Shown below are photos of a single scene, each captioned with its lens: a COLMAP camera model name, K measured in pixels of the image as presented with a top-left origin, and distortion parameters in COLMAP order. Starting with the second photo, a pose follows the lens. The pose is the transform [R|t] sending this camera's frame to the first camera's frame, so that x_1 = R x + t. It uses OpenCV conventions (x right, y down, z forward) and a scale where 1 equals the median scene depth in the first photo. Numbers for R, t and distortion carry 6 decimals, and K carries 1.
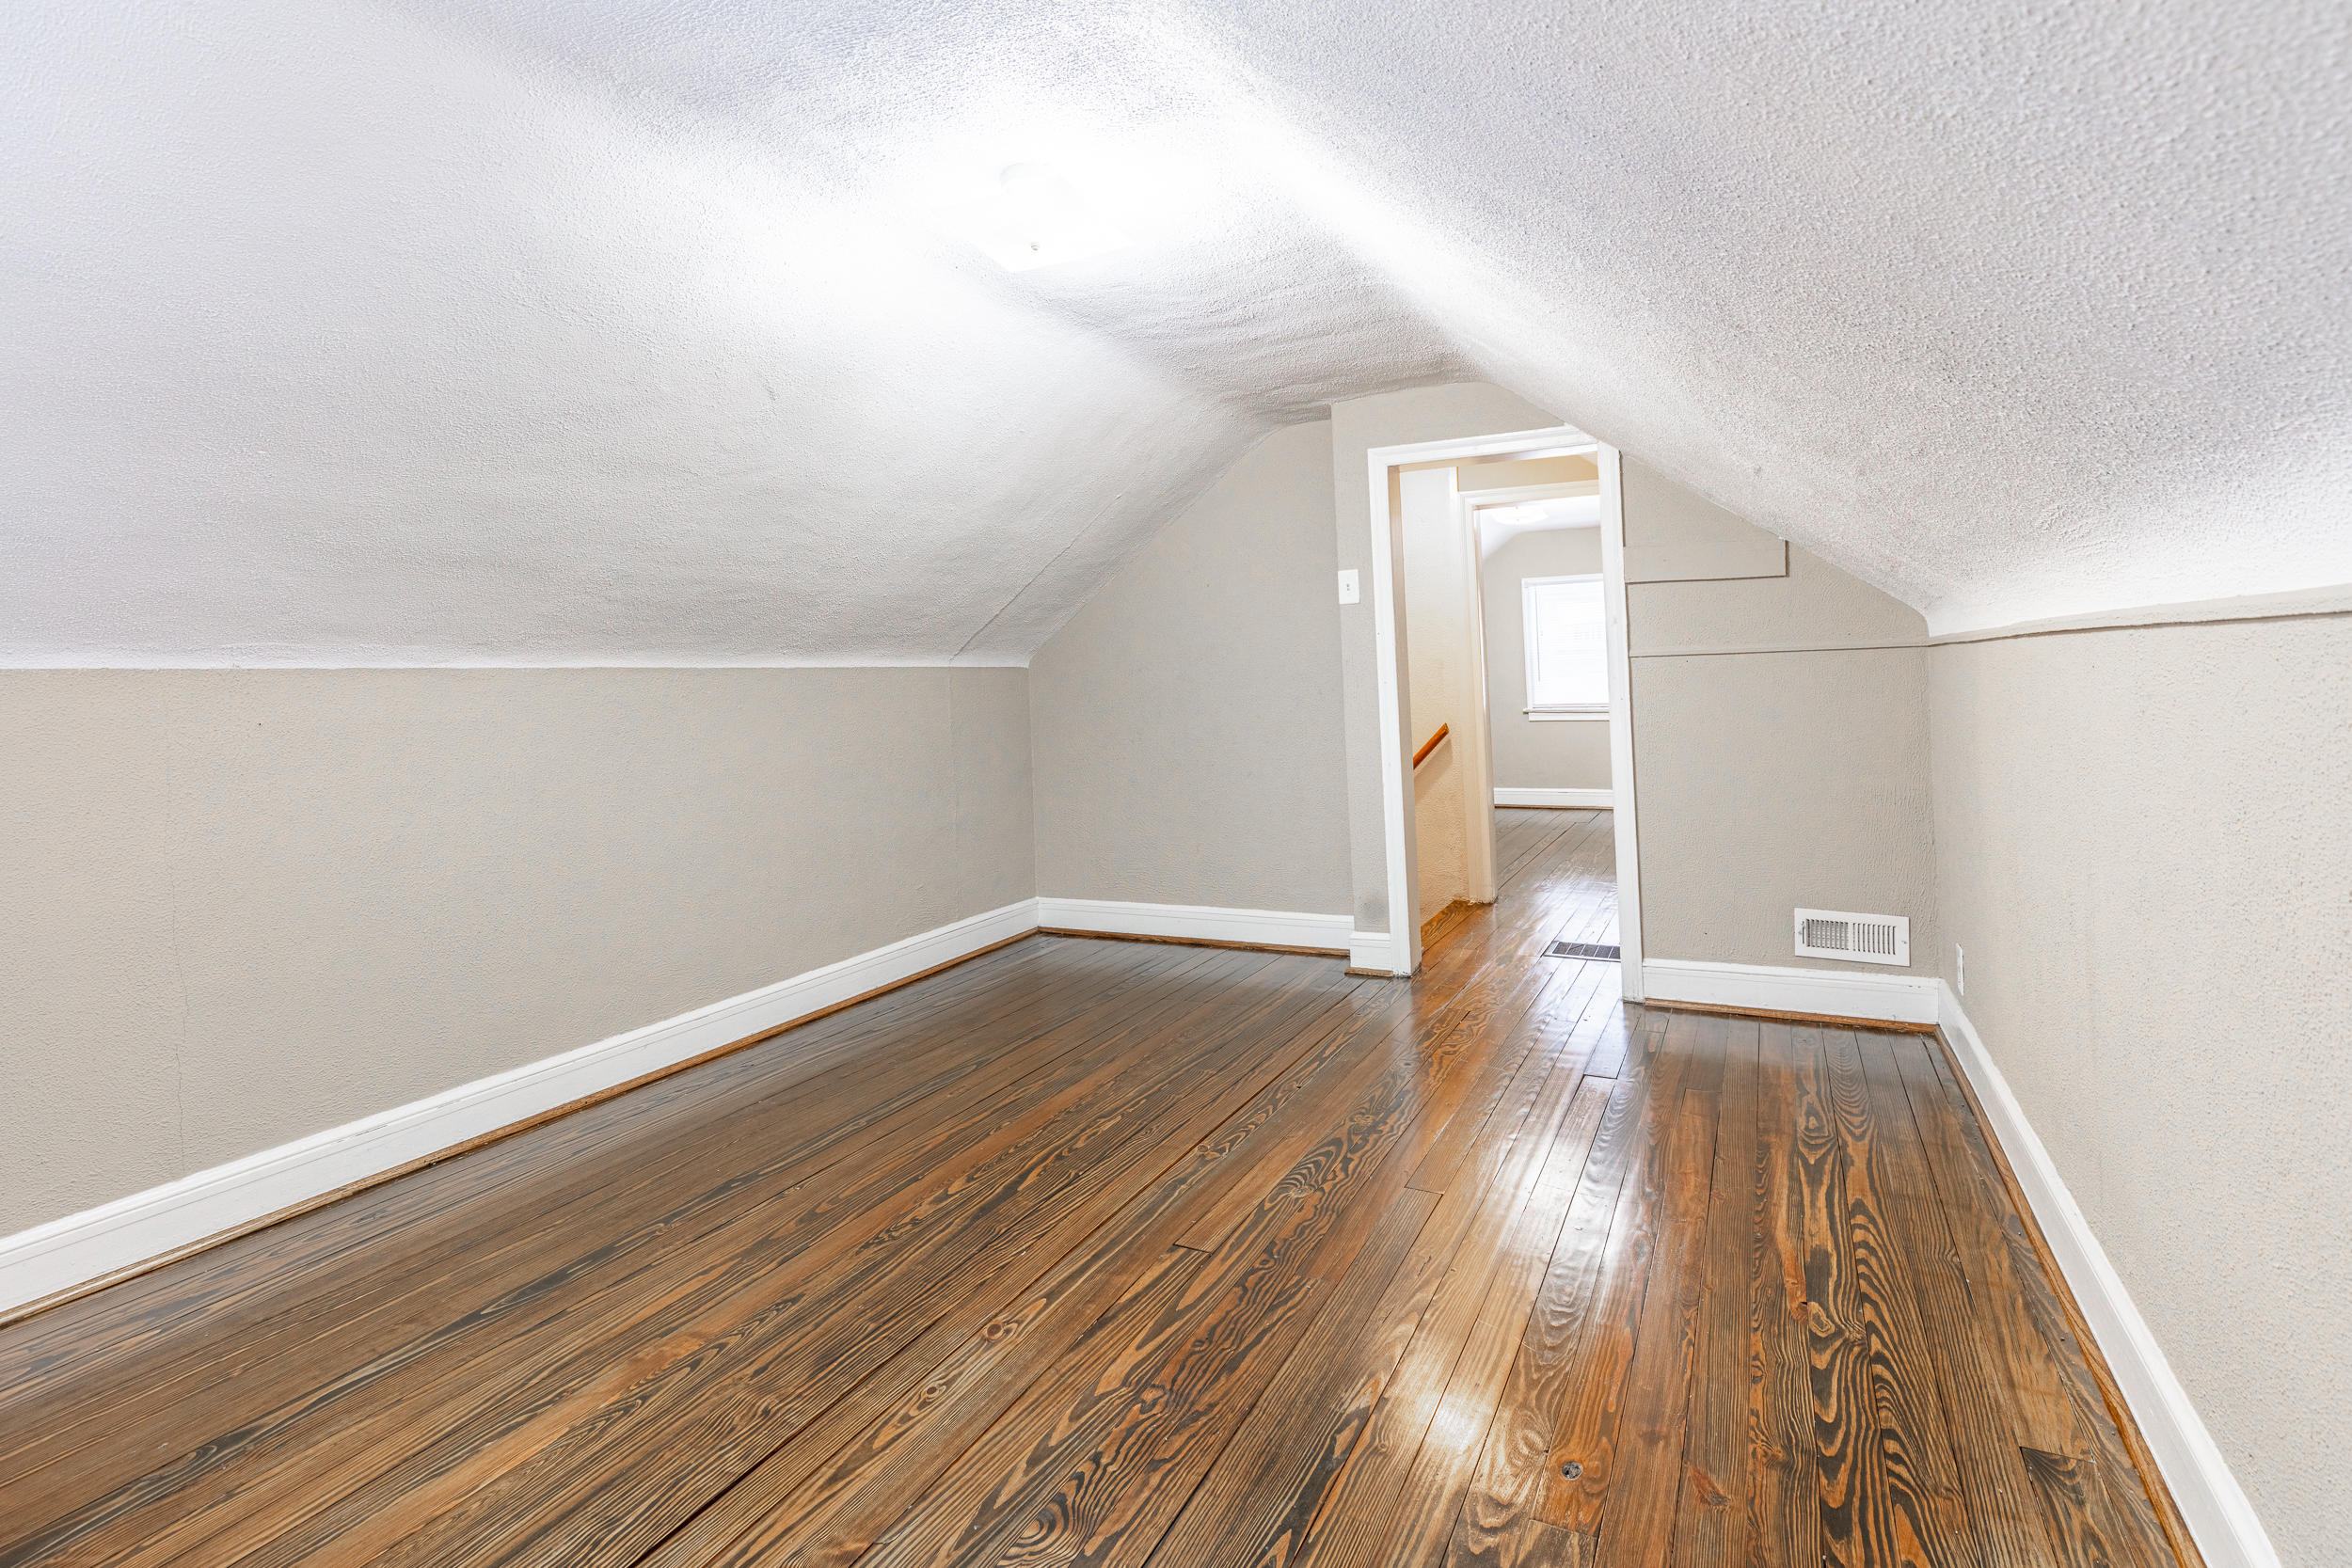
lens RADIAL K [[1085.6, 0, 1274.5], [0, 1085.6, 814.8], [0, 0, 1]] dist [0.003343, -0.000013]
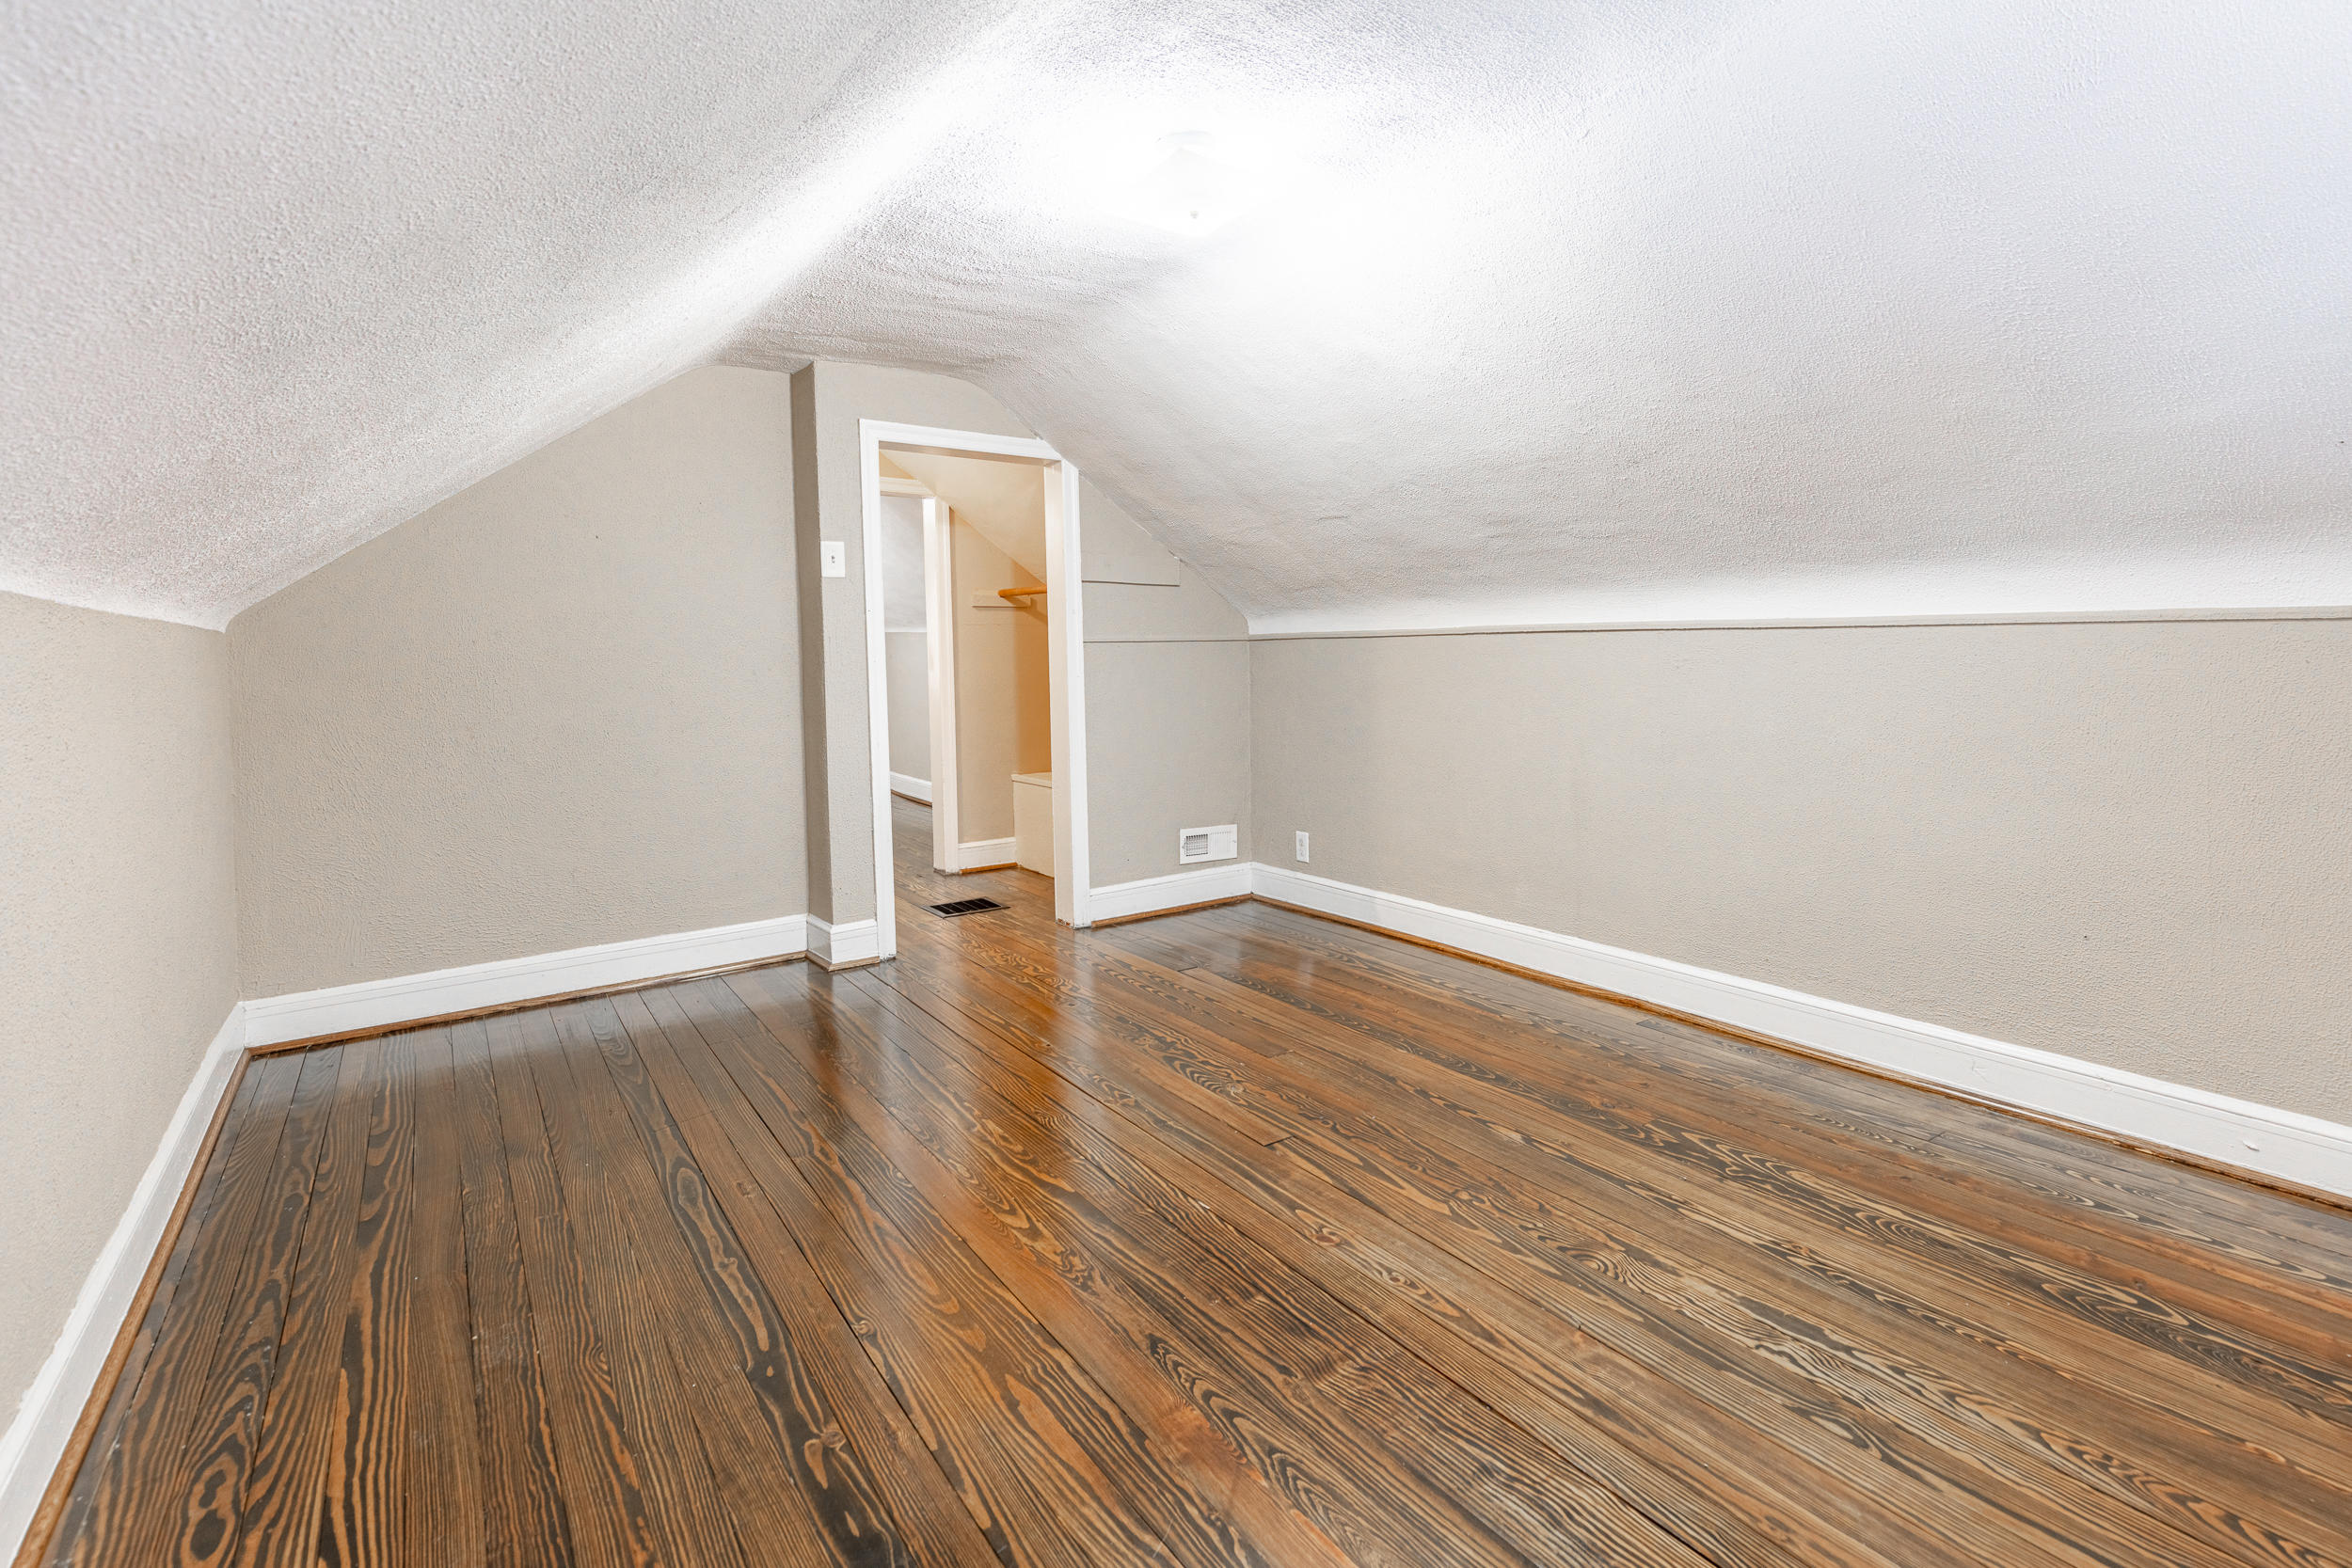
lens RADIAL K [[1069.5, 0, 1191.3], [0, 1069.5, 801.8], [0, 0, 1]] dist [0.005452, 0.000032]
pose [[0.506080, -0.097825, 0.856921, -1.004947], [0.107373, 0.992964, 0.049944, -0.021248], [-0.855777, 0.066735, 0.513022, 0.453389]]
